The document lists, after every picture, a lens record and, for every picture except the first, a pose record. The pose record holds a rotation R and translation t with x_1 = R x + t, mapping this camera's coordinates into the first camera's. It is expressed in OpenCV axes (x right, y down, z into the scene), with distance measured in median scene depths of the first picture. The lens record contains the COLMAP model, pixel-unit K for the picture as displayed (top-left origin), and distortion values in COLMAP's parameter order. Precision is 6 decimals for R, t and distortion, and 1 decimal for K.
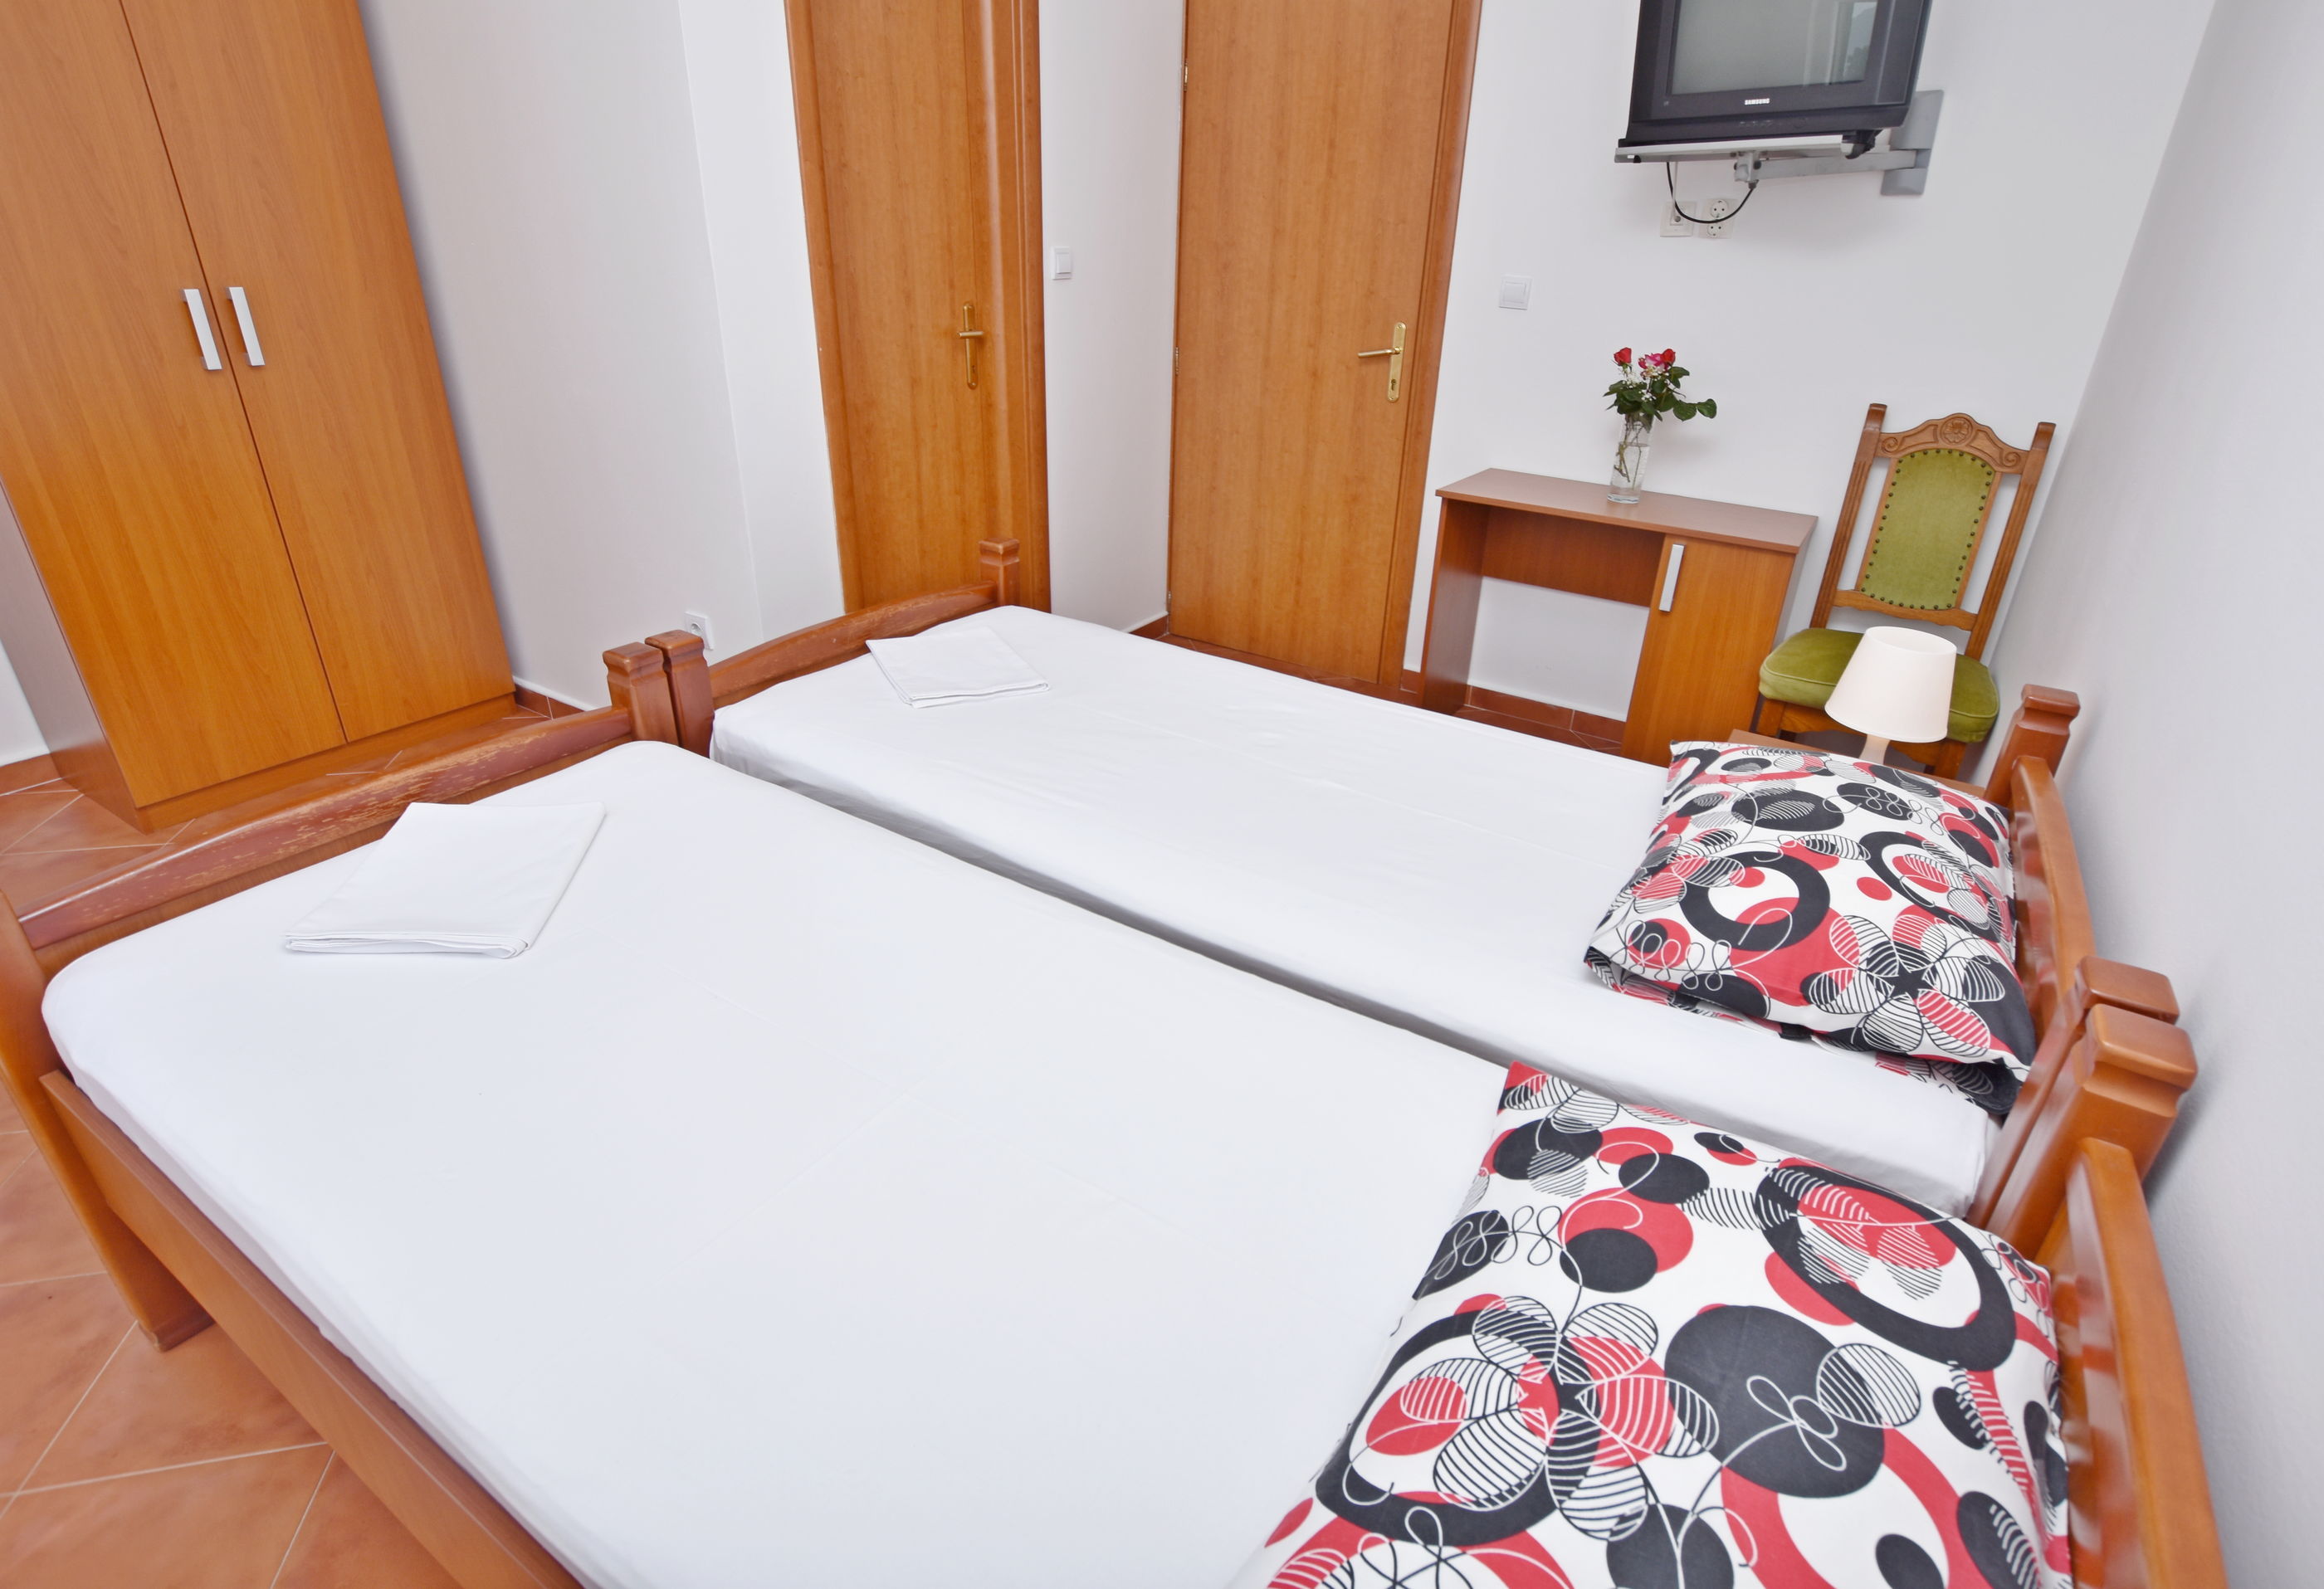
lens RADIAL K [[1131.4, 0, 1212.3], [0, 1131.4, 791.7], [0, 0, 1]] dist [-0.037631, -0.000705]
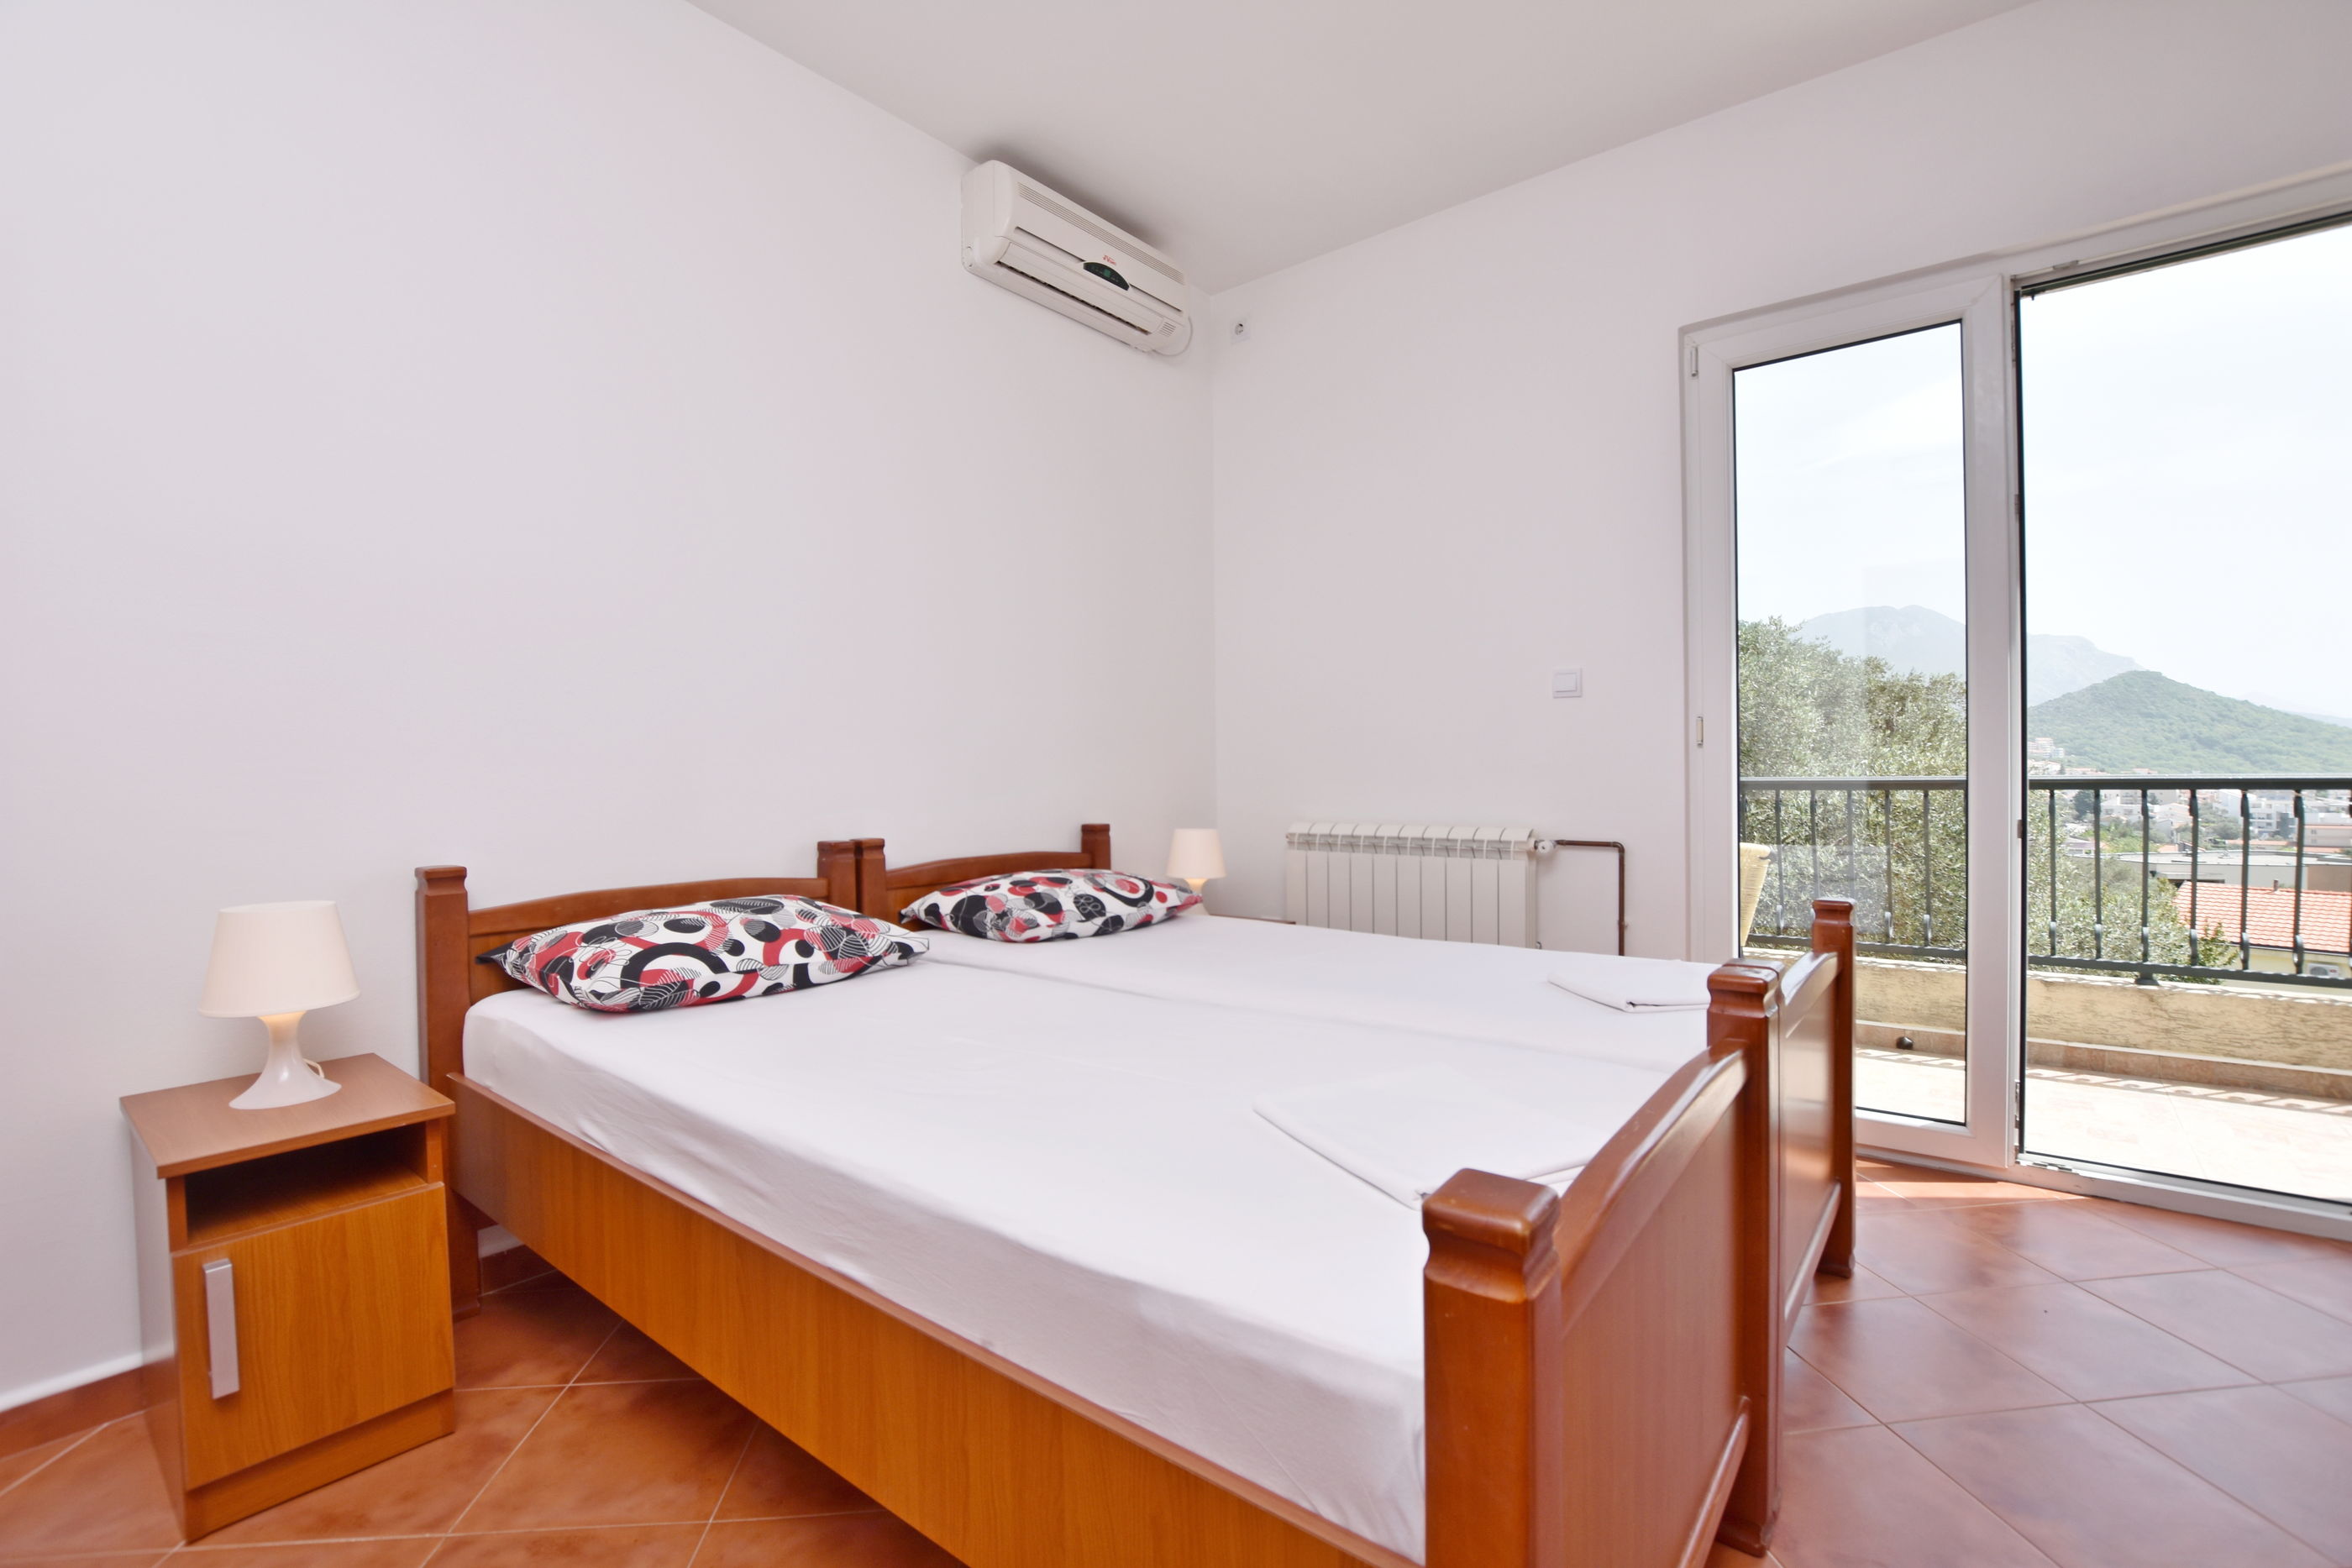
lens RADIAL K [[1035.5, 0, 1180.5], [0, 1035.5, 780.3], [0, 0, 1]] dist [-0.033981, 0.004219]
pose [[-0.990858, -0.031471, 0.131185, -0.234659], [0.032280, 0.888859, 0.457043, -0.714665], [-0.130988, 0.457100, -0.879717, 1.967821]]
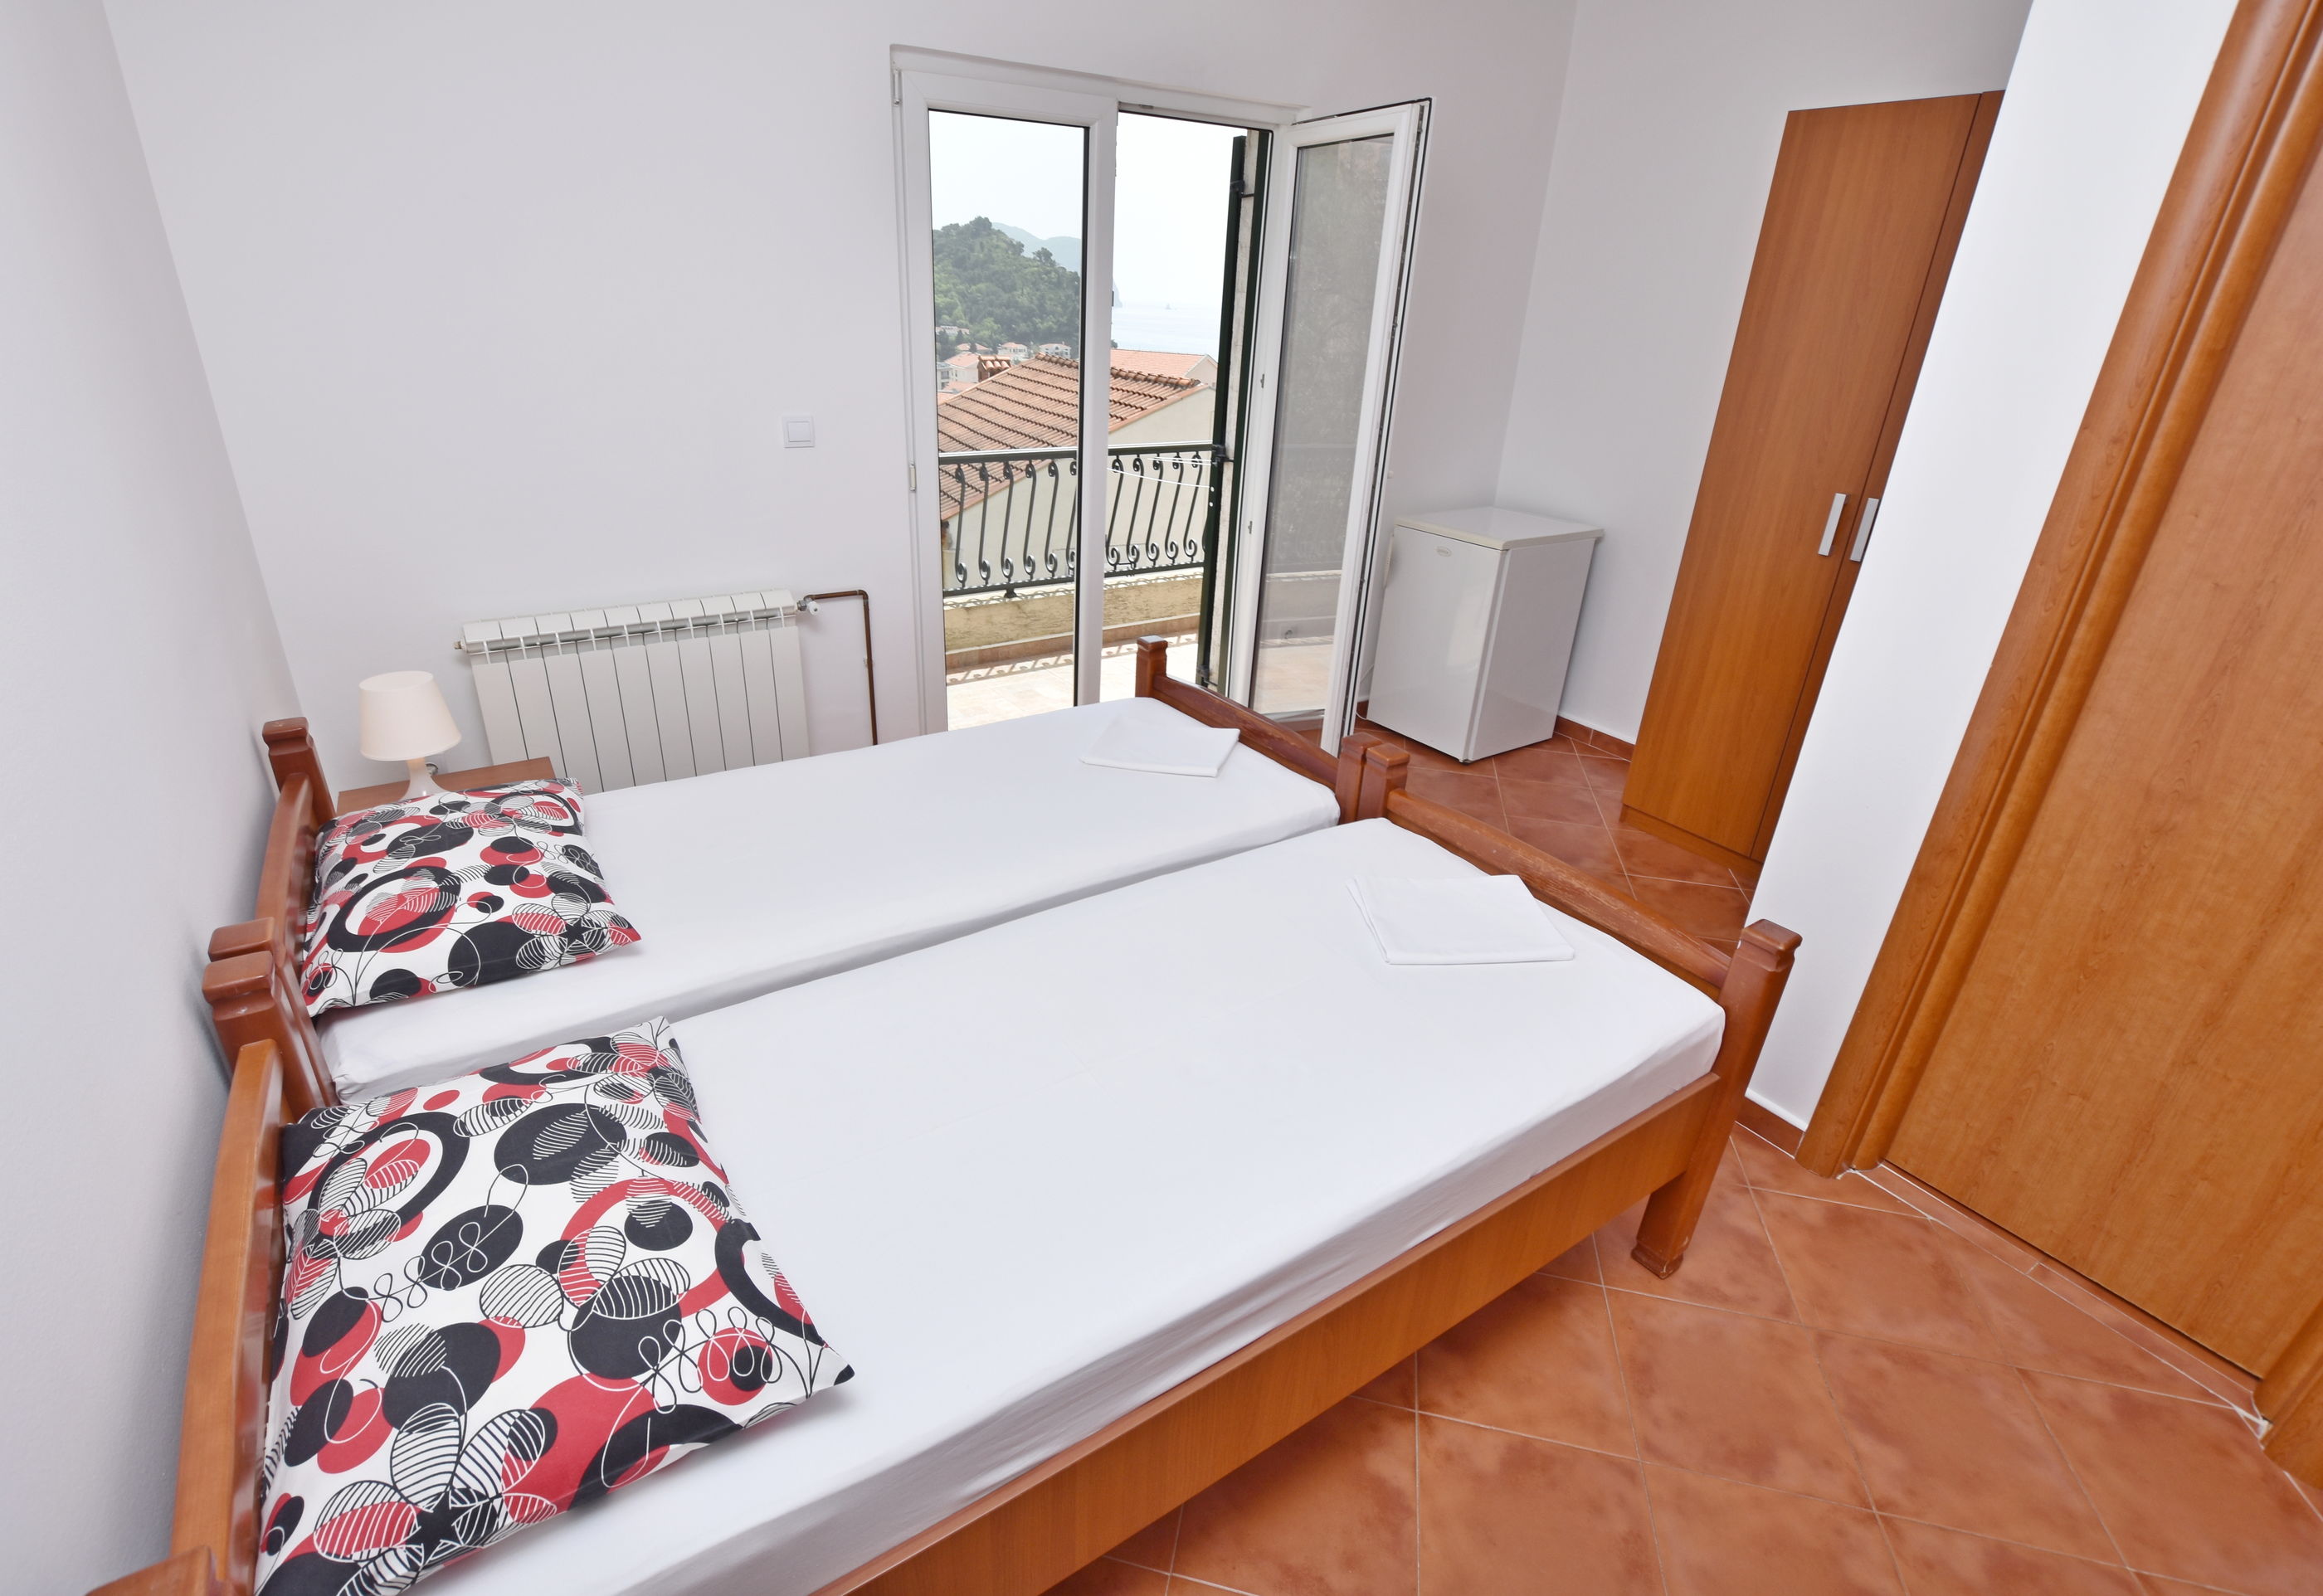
lens RADIAL K [[1076.8, 0, 1104.2], [0, 1076.8, 782.4], [0, 0, 1]] dist [-0.030771, 0.000412]
pose [[-0.453345, 0.317873, -0.832727, 0.867228], [-0.442826, 0.730473, 0.519918, -0.747740], [0.773553, 0.604456, -0.190394, 1.240995]]
